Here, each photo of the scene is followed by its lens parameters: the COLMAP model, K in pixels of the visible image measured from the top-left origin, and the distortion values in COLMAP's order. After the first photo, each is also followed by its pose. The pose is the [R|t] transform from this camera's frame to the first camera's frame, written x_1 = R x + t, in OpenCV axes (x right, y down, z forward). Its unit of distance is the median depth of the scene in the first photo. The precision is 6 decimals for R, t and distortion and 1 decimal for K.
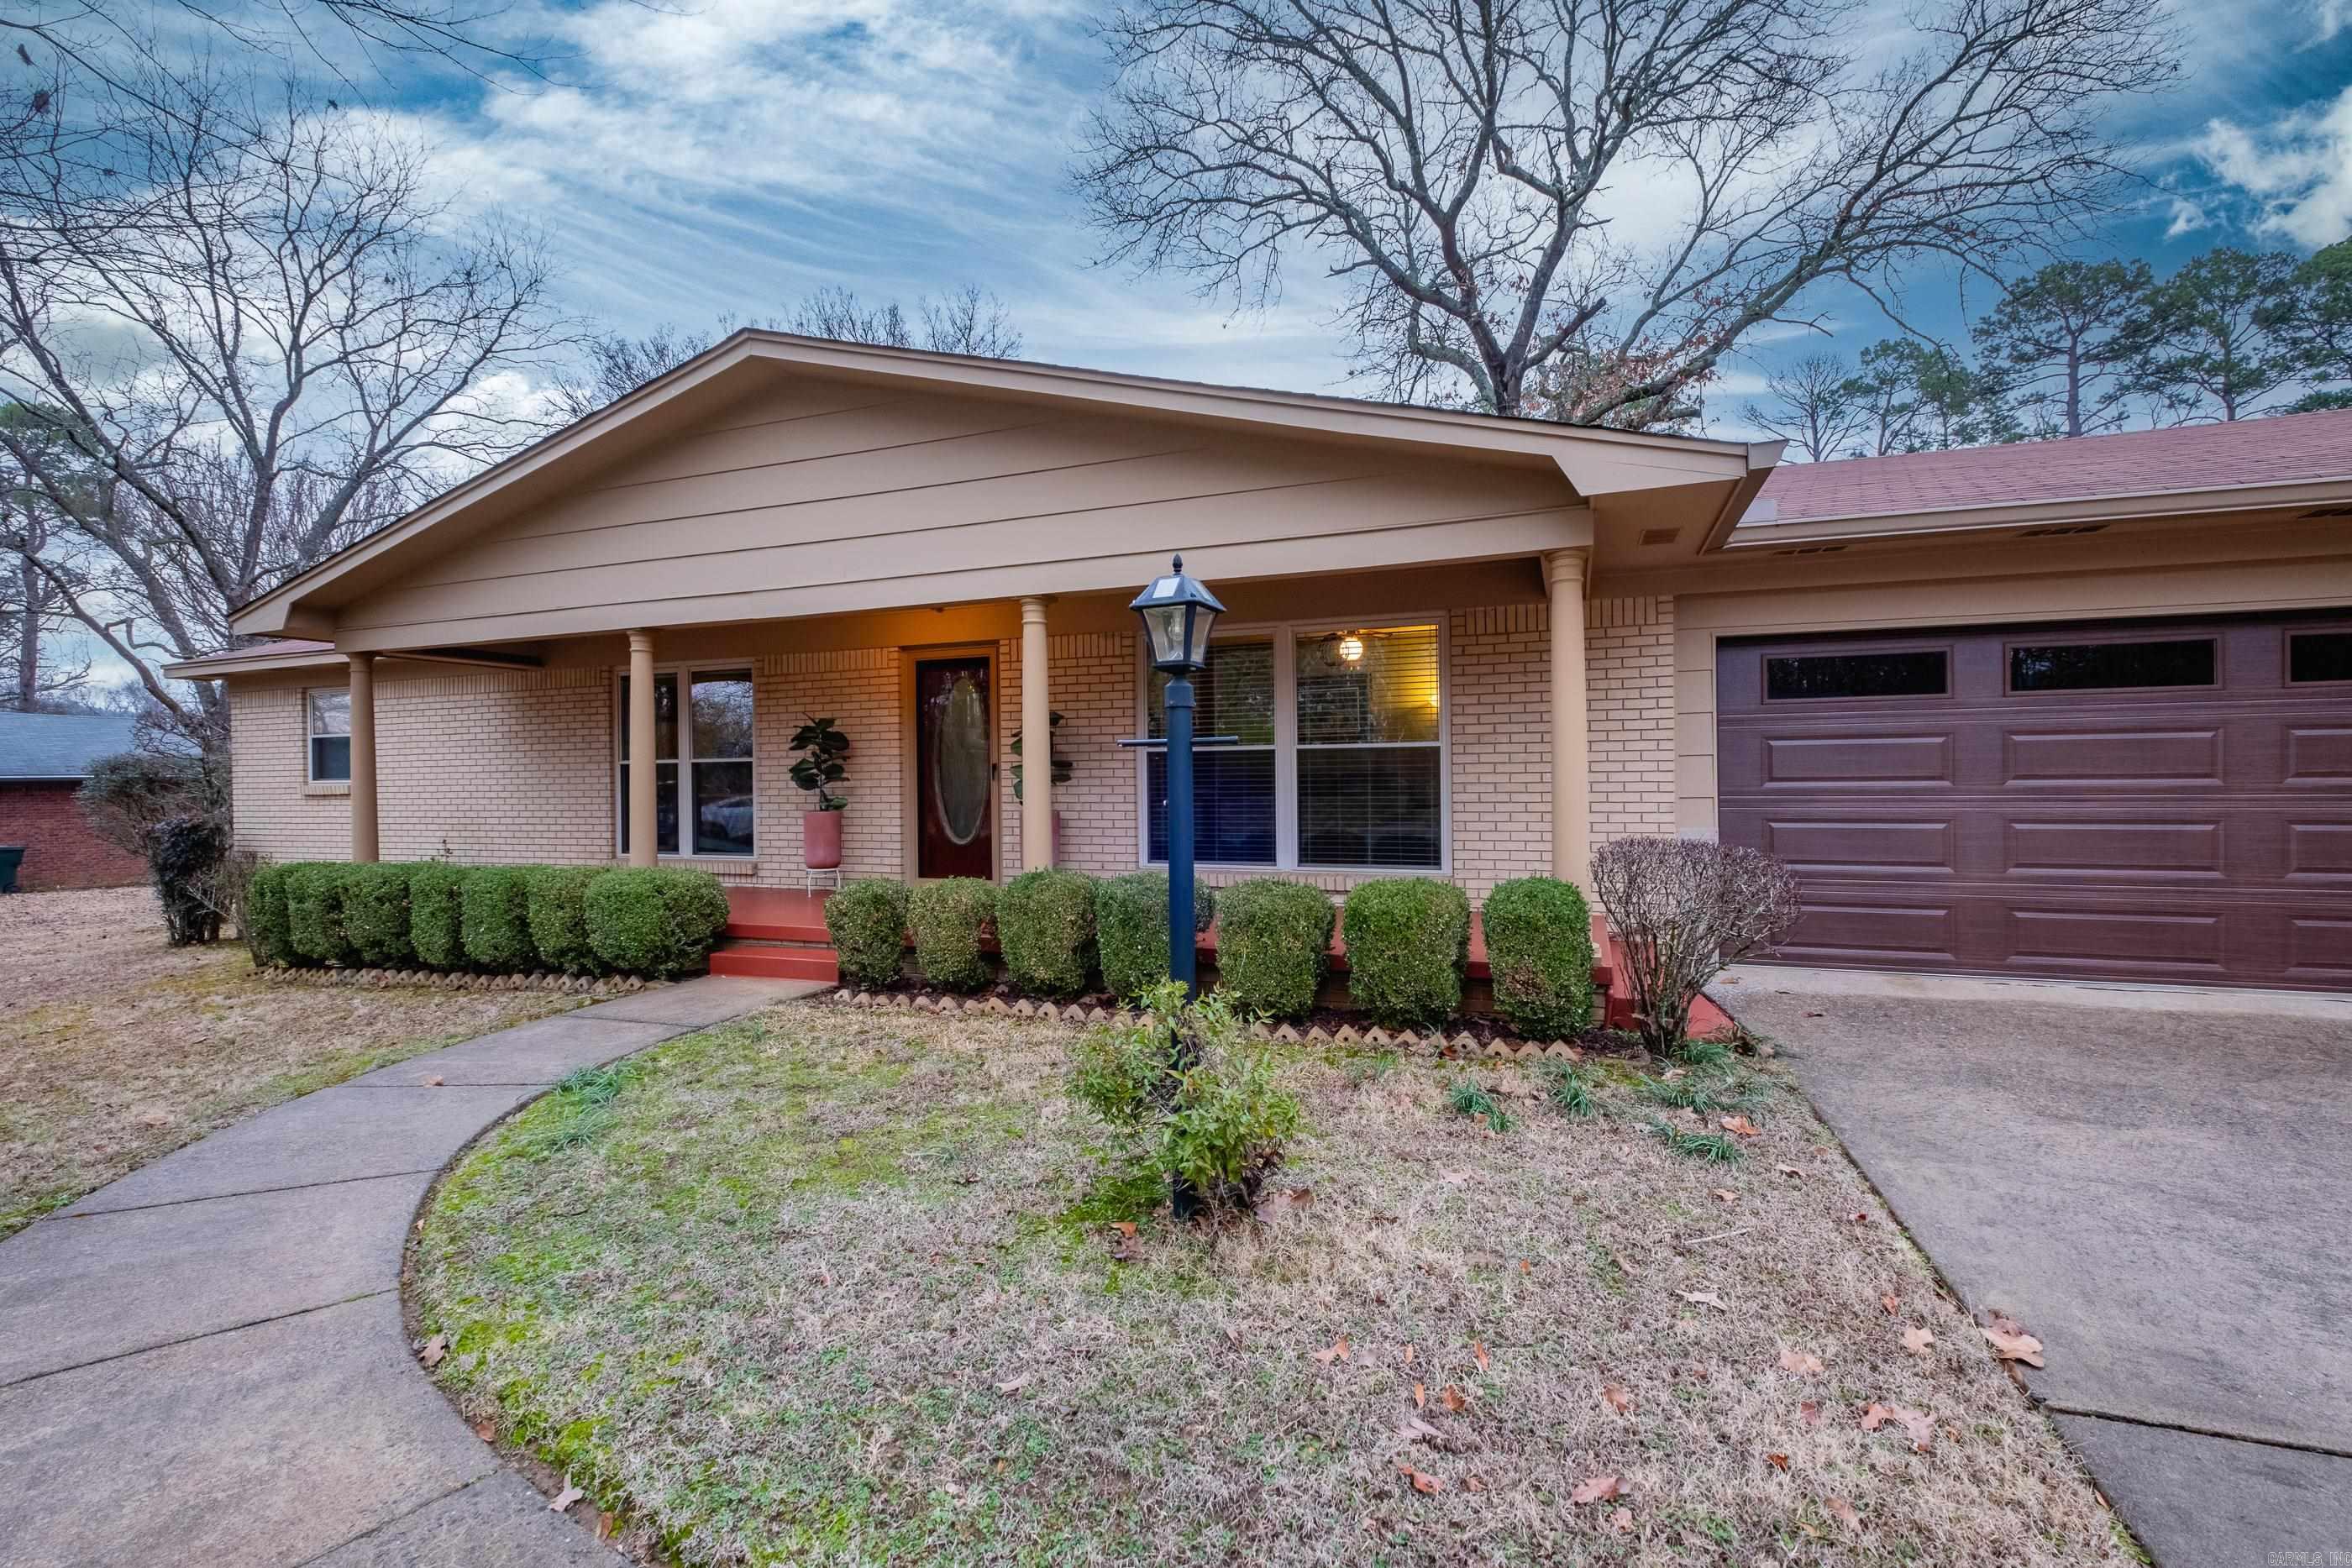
lens RADIAL K [[1025.7, 0, 1185.8], [0, 1025.7, 784.3], [0, 0, 1]] dist [0.010811, -0.006781]
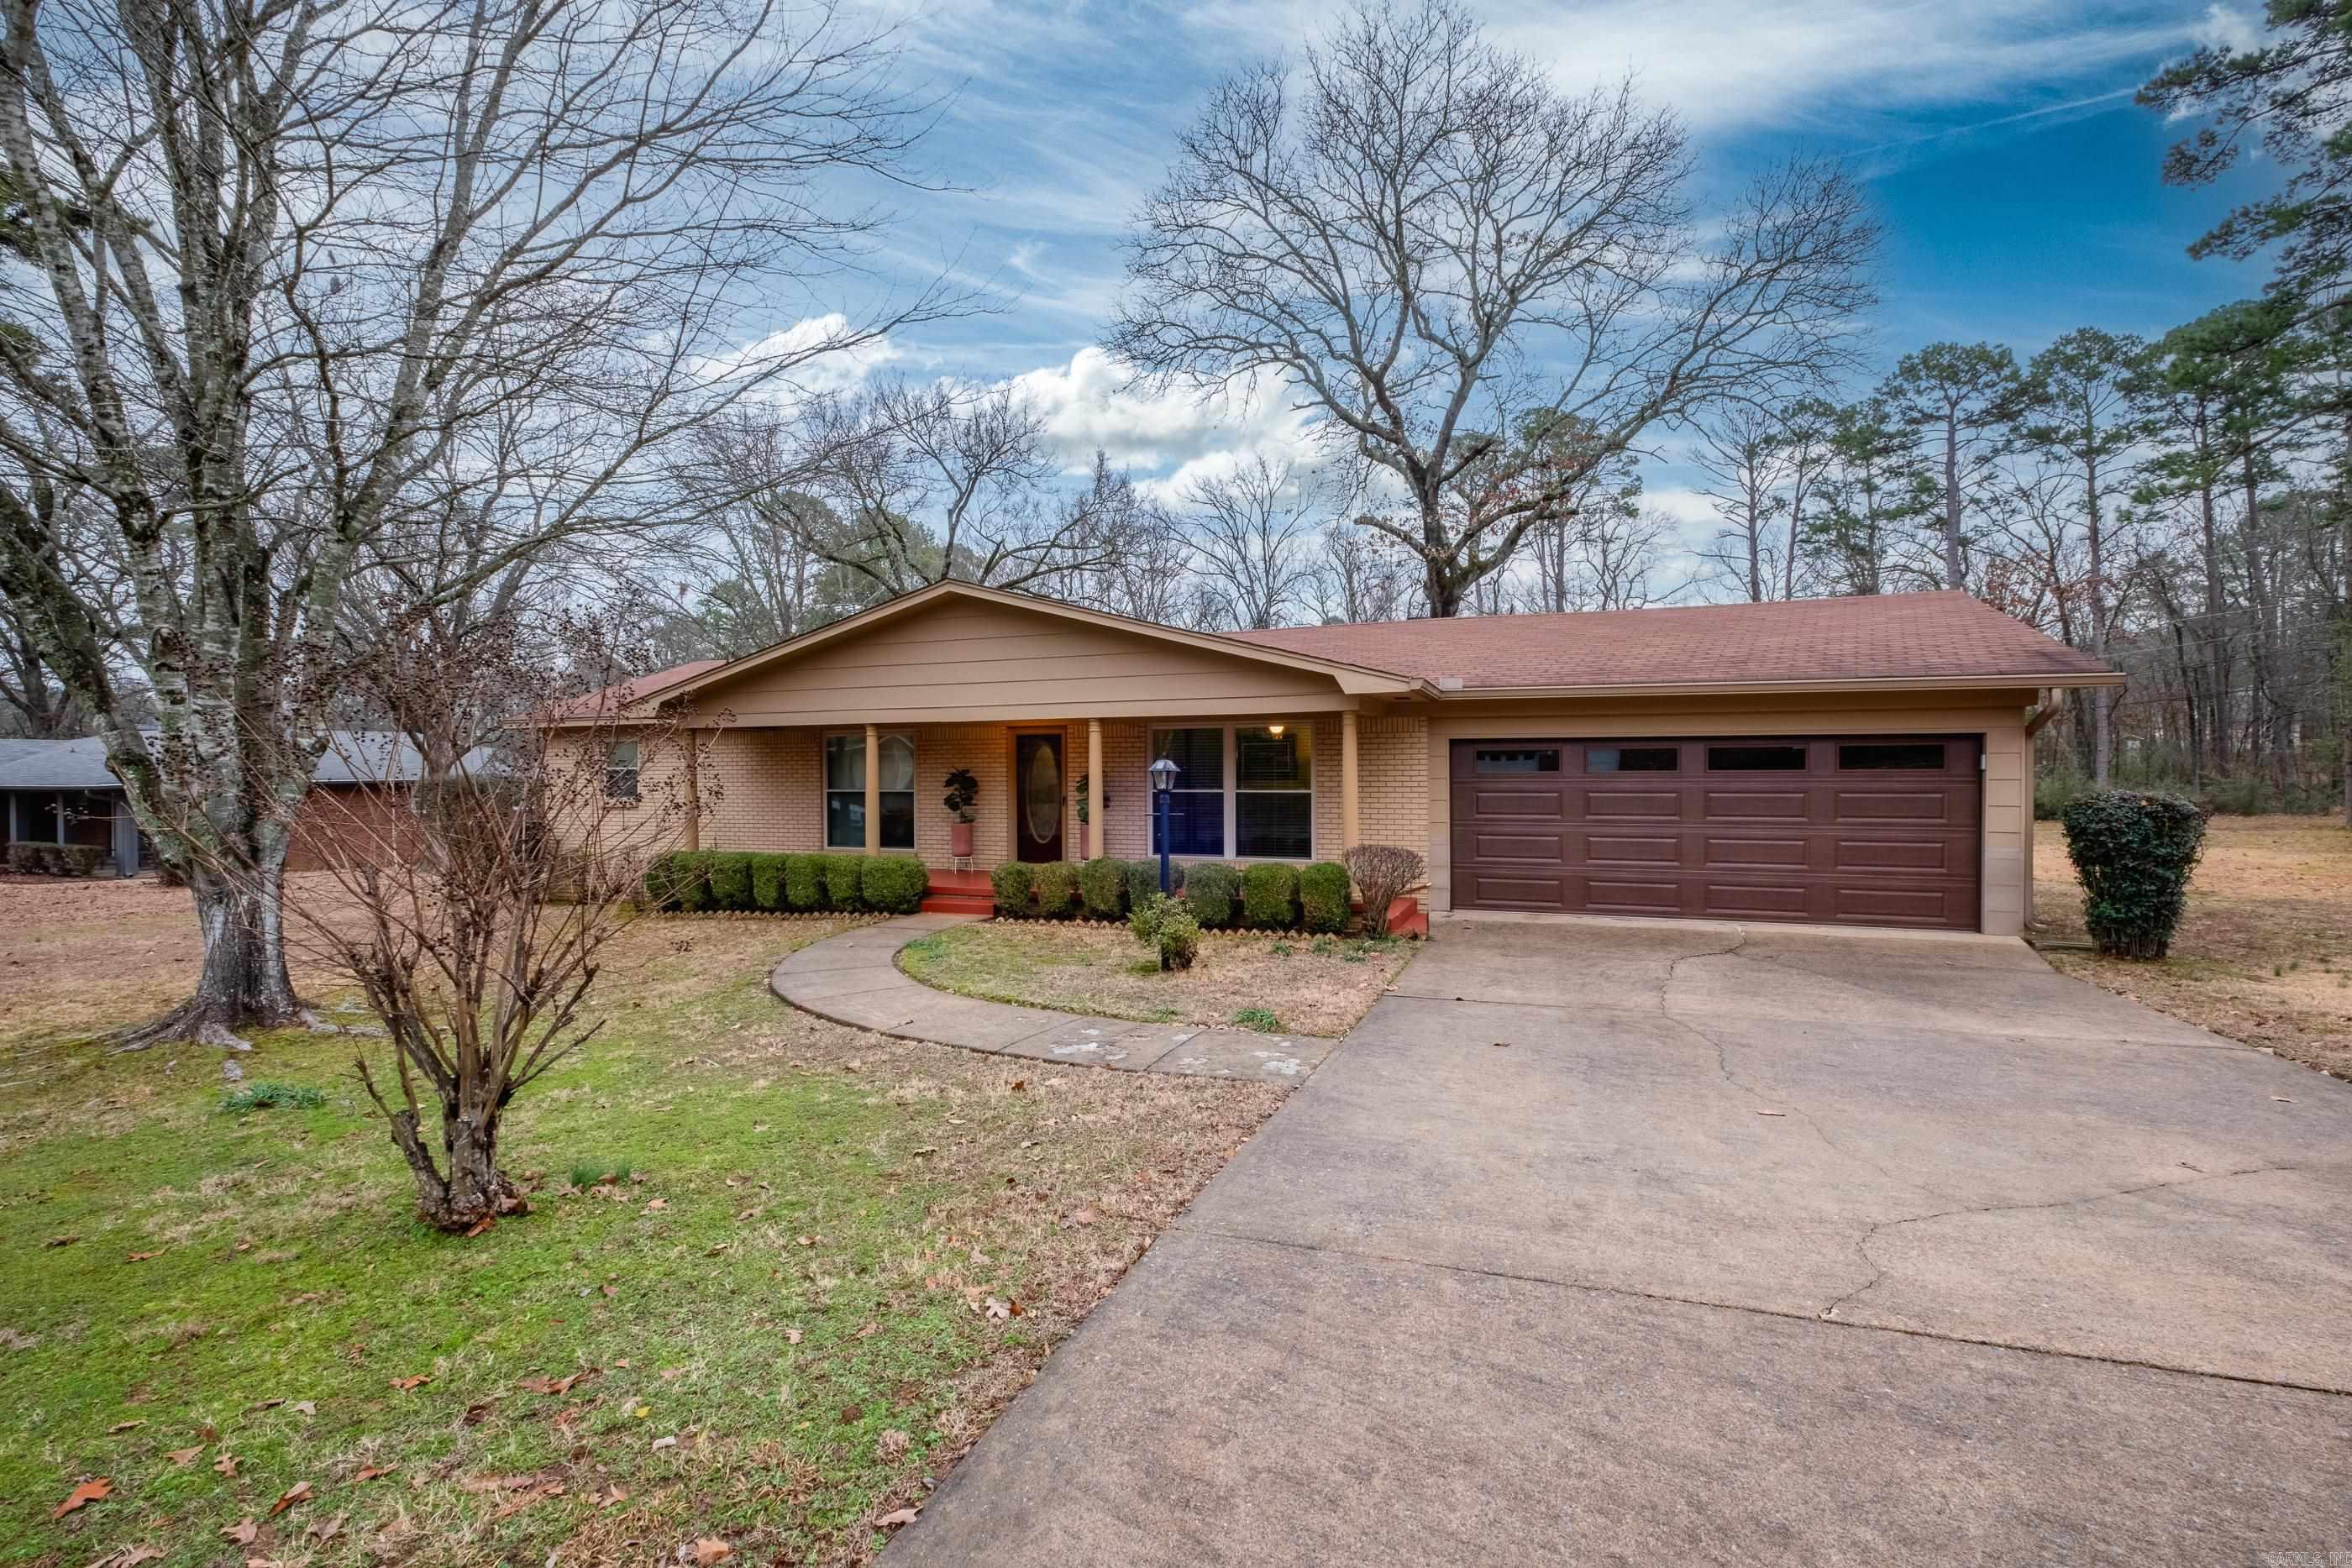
lens RADIAL K [[1025.7, 0, 1166.7], [0, 1025.7, 782.6], [0, 0, 1]] dist [0.010811, -0.006781]
pose [[0.999713, 0.004109, -0.023587, 0.024989], [-0.003974, 0.999976, 0.005757, -0.051671], [0.023611, -0.005661, 0.999705, -0.685343]]
